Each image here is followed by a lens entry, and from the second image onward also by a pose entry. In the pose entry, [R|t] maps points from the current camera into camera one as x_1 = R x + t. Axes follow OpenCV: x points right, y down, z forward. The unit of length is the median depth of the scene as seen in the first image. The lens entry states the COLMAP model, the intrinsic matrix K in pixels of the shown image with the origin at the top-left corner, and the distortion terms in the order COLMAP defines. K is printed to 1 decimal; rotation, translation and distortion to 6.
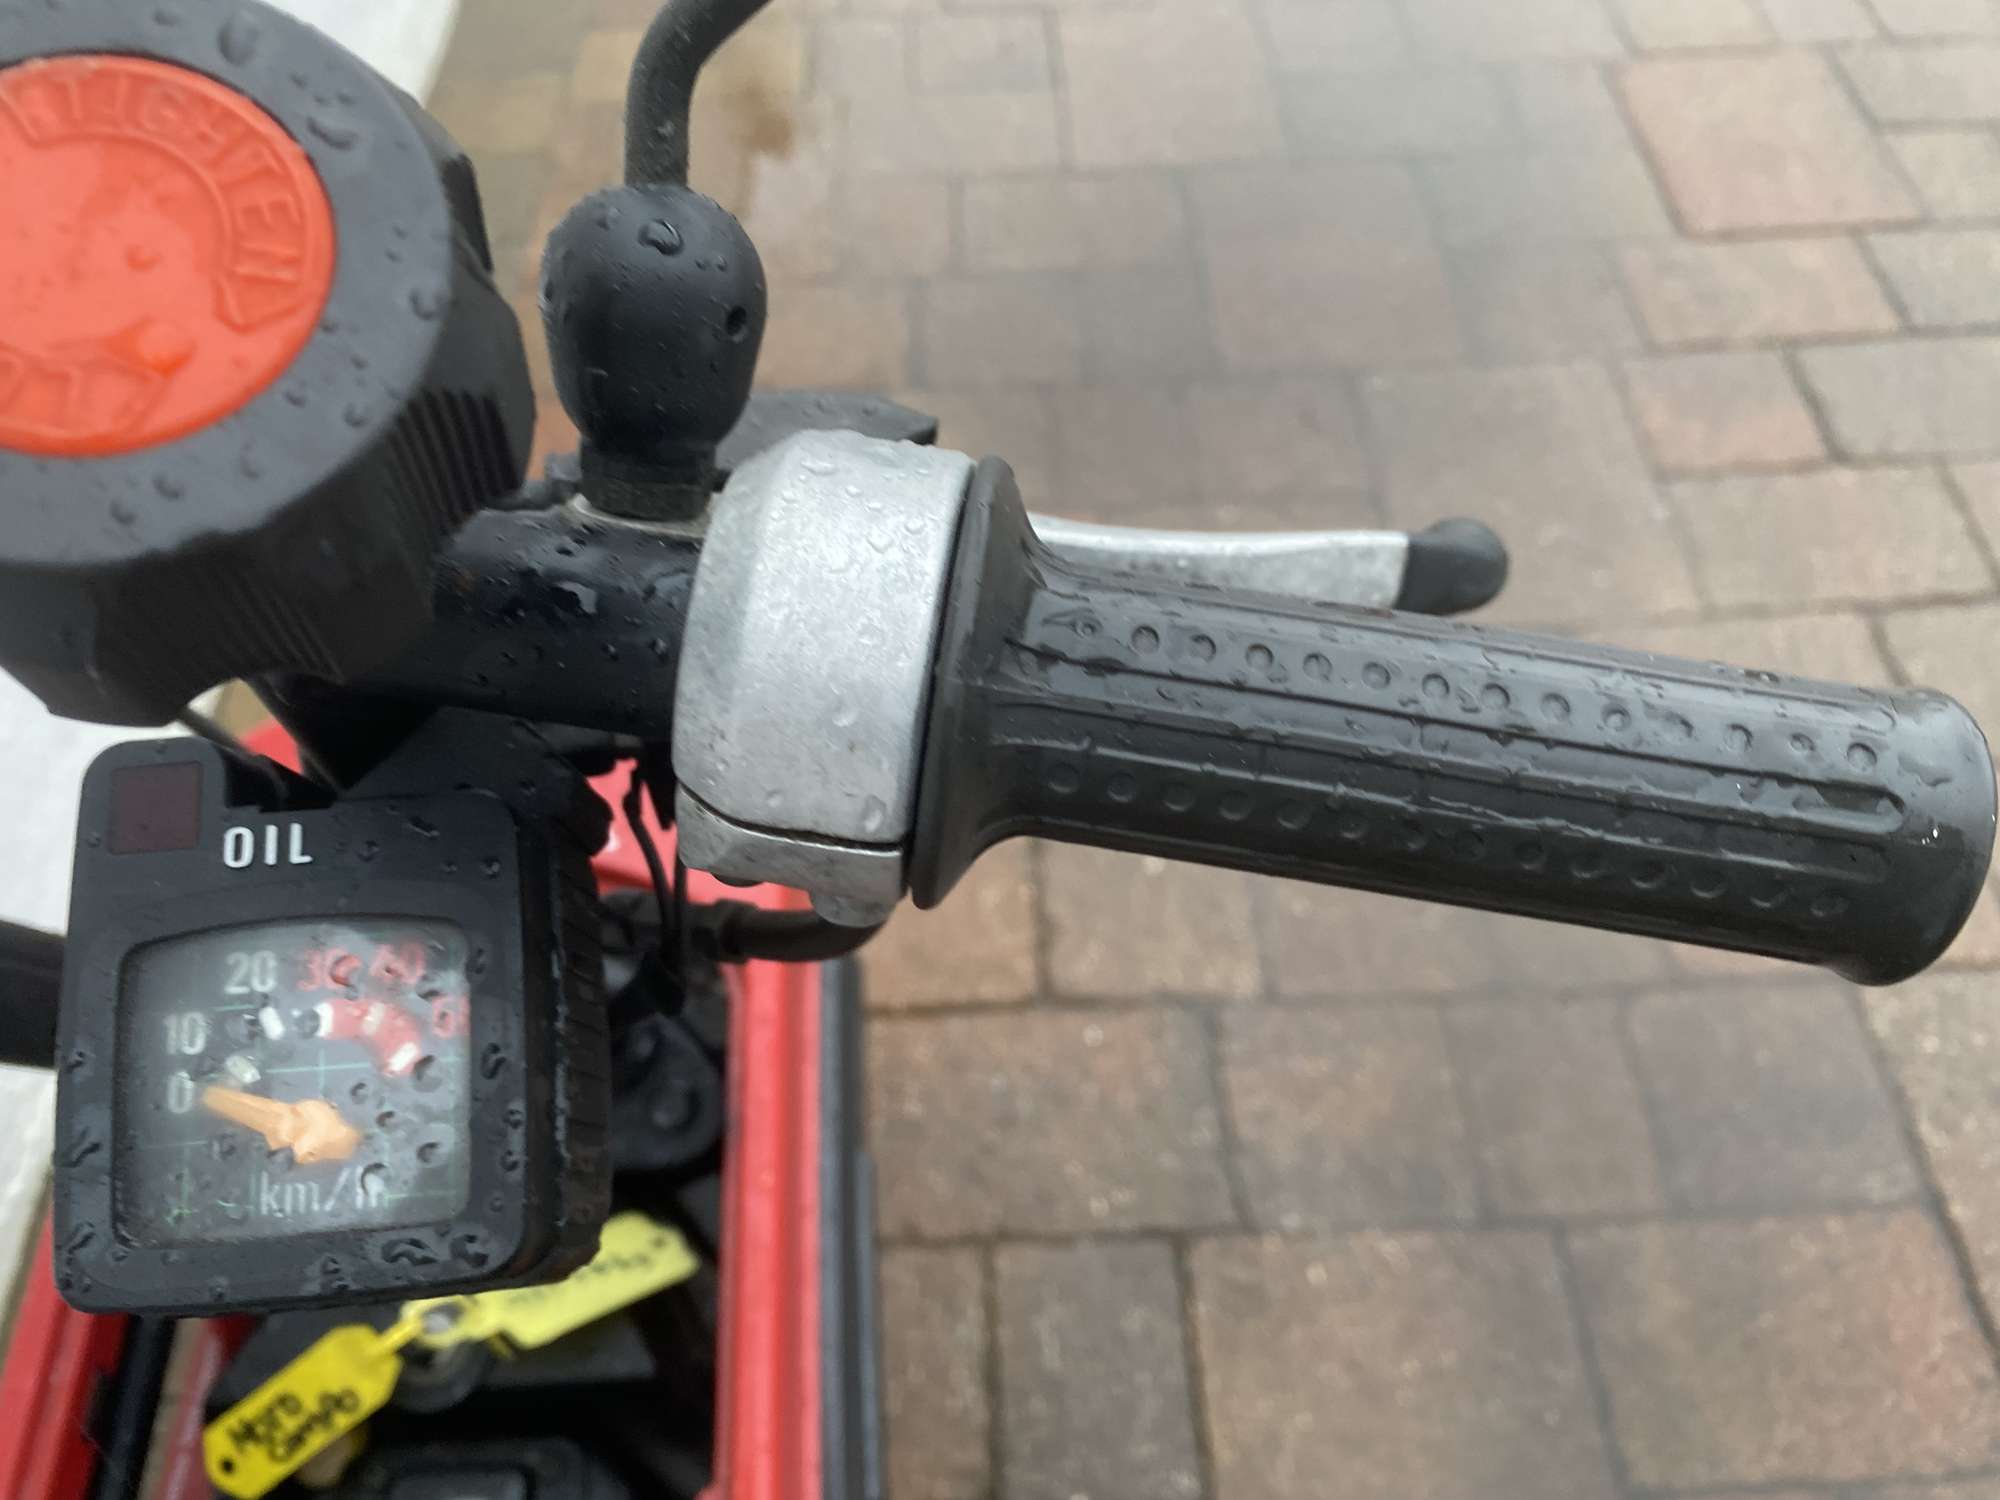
lens RADIAL K [[1584.6, 0, 999.5], [0, 1584.6, 748.5], [0, 0, 1]] dist [0.005221, -0.009948]
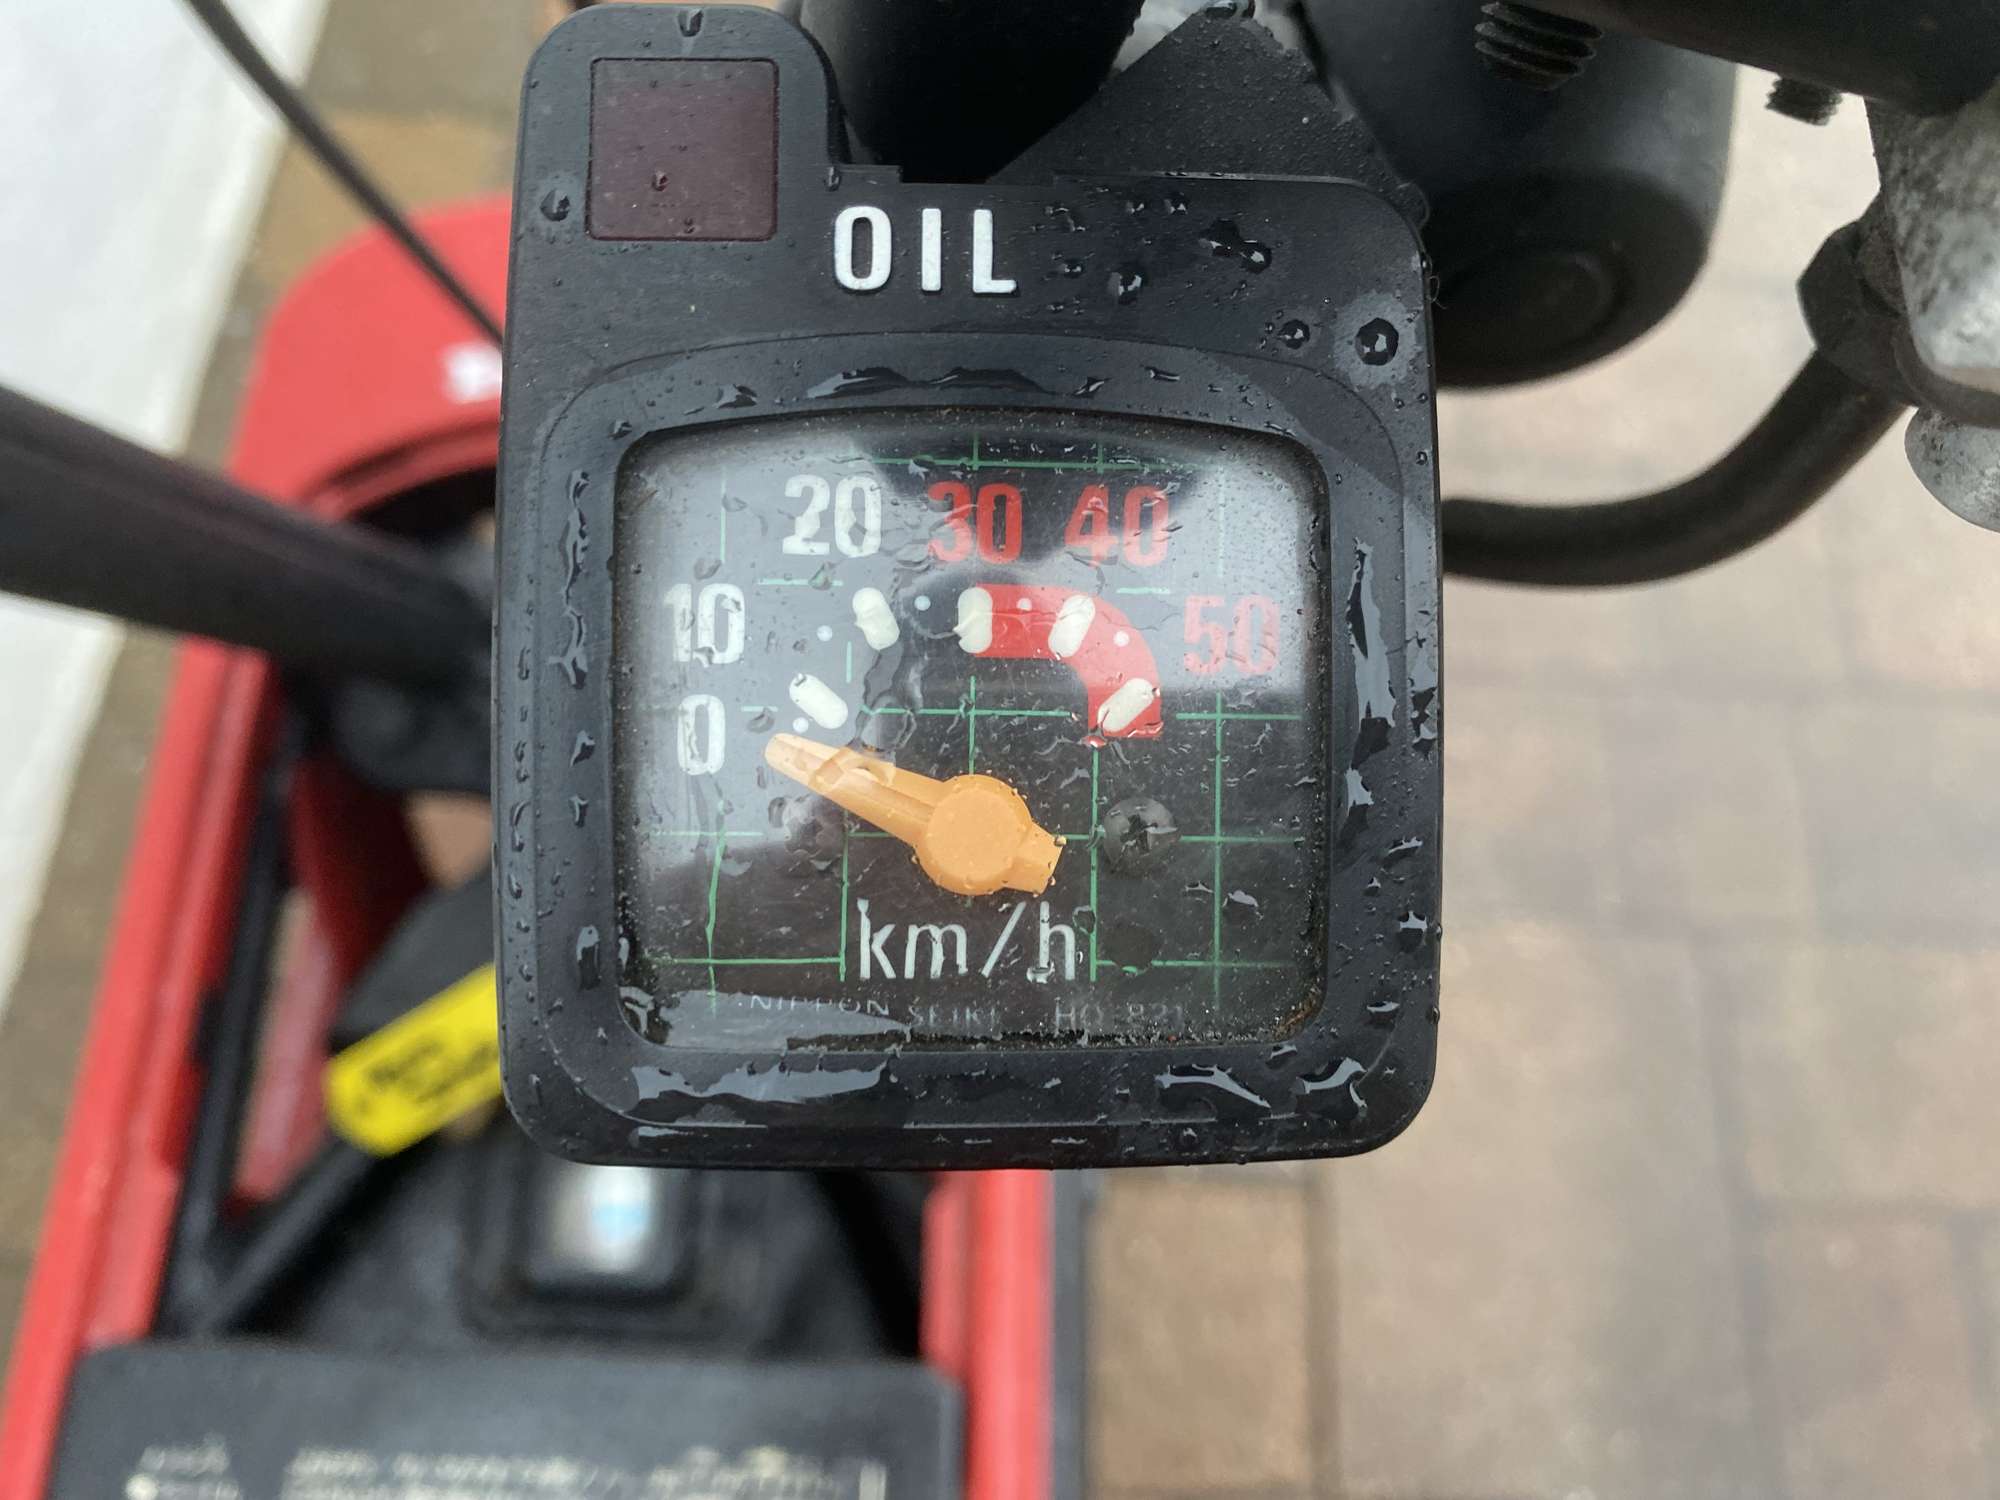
lens RADIAL K [[1584.6, 0, 991.7], [0, 1584.6, 756.4], [0, 0, 1]] dist [0.005221, -0.009948]
pose [[0.995508, 0.090907, 0.026471, -0.436777], [-0.094579, 0.967845, 0.233091, 0.094821], [-0.004430, -0.234548, 0.972095, 0.497677]]
